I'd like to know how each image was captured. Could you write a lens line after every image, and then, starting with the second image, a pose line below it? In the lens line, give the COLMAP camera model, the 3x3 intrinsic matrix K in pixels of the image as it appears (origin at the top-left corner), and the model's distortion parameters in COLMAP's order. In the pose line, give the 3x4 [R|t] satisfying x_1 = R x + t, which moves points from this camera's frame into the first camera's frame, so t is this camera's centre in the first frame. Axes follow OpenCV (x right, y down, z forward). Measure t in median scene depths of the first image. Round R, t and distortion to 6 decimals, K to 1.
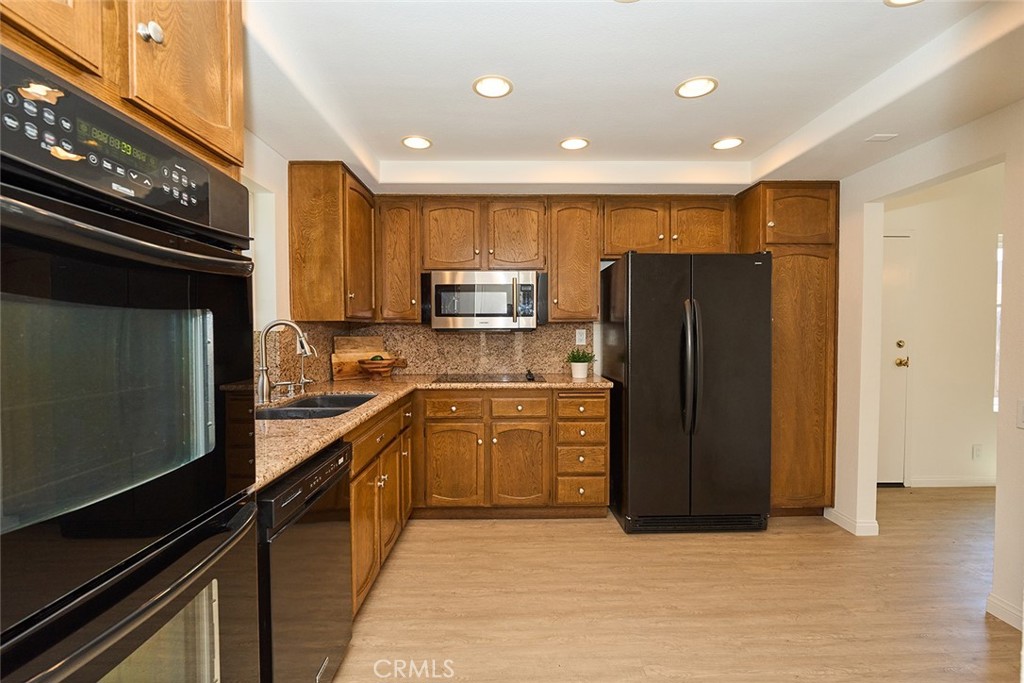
lens RADIAL K [[450.6, 0, 515.9], [0, 450.6, 340.6], [0, 0, 1]] dist [-0.003135, -0.000573]
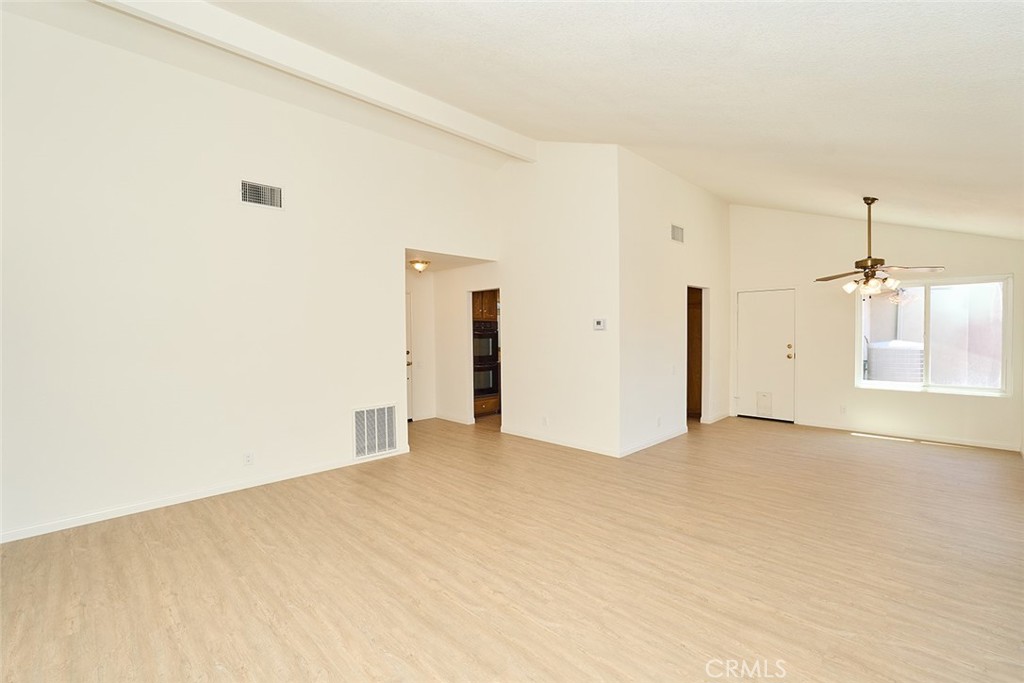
lens RADIAL K [[459.7, 0, 512.0], [0, 459.7, 341.5], [0, 0, 1]] dist [-0.001245, -0.000209]
pose [[0.680414, 0.011070, -0.732745, 1.785479], [-0.007092, 0.999939, 0.008521, -0.024678], [0.732794, -0.000601, 0.680450, -1.393848]]
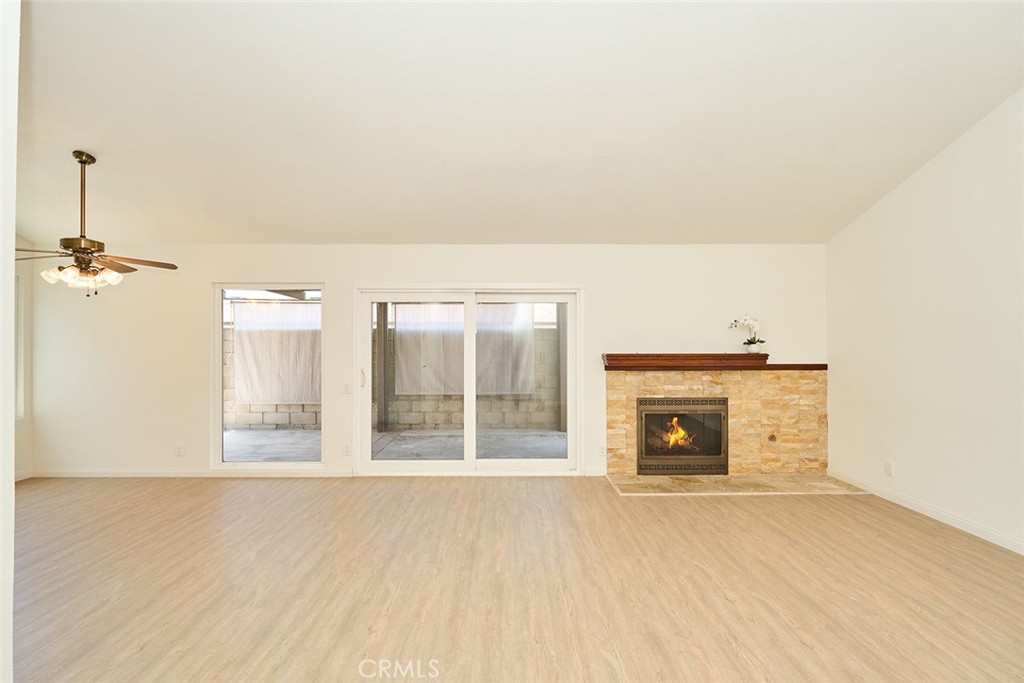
lens RADIAL K [[450.6, 0, 515.9], [0, 450.6, 340.6], [0, 0, 1]] dist [-0.003135, -0.000573]
pose [[0.012874, 0.006851, 0.999894, 0.297274], [0.024271, 0.999680, -0.007162, -0.018038], [-0.999623, 0.024360, 0.012704, -0.447319]]
